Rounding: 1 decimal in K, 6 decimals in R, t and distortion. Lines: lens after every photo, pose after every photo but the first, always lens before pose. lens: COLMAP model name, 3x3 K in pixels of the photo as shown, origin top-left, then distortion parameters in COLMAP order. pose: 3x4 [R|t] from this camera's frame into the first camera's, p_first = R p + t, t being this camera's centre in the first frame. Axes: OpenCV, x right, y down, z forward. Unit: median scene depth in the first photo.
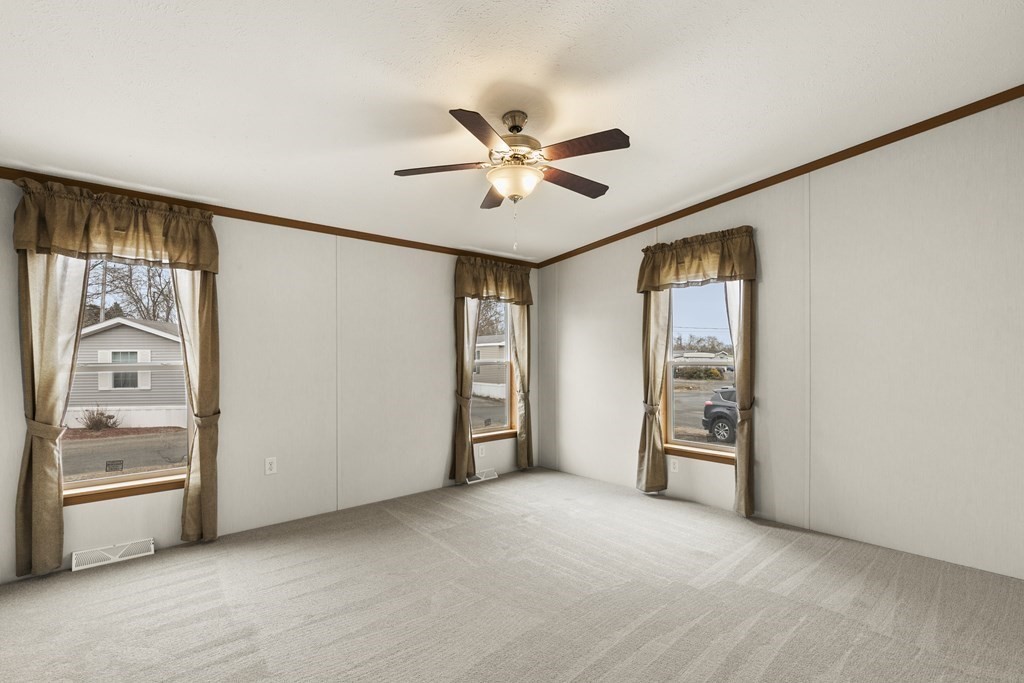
lens RADIAL K [[484.2, 0, 538.3], [0, 484.2, 347.2], [0, 0, 1]] dist [-0.000565, -0.000339]
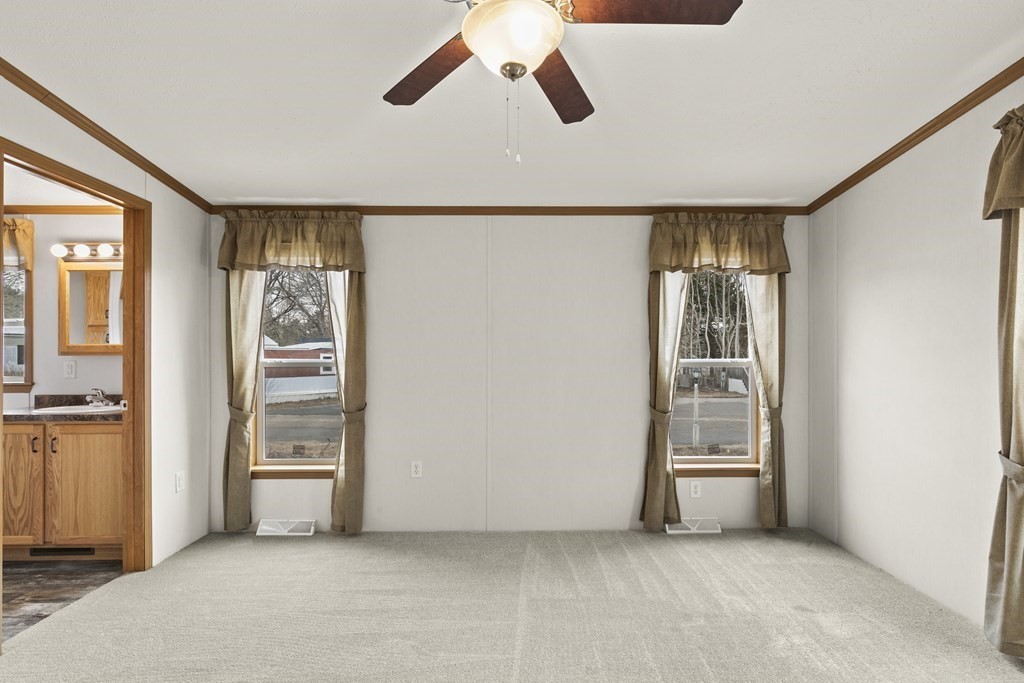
lens RADIAL K [[484.2, 0, 538.3], [0, 484.2, 347.2], [0, 0, 1]] dist [-0.000565, -0.000339]
pose [[0.730286, -0.008812, -0.683085, 0.214157], [0.013190, 0.999912, 0.001203, 0.006195], [0.683015, -0.009889, 0.730338, 0.367496]]
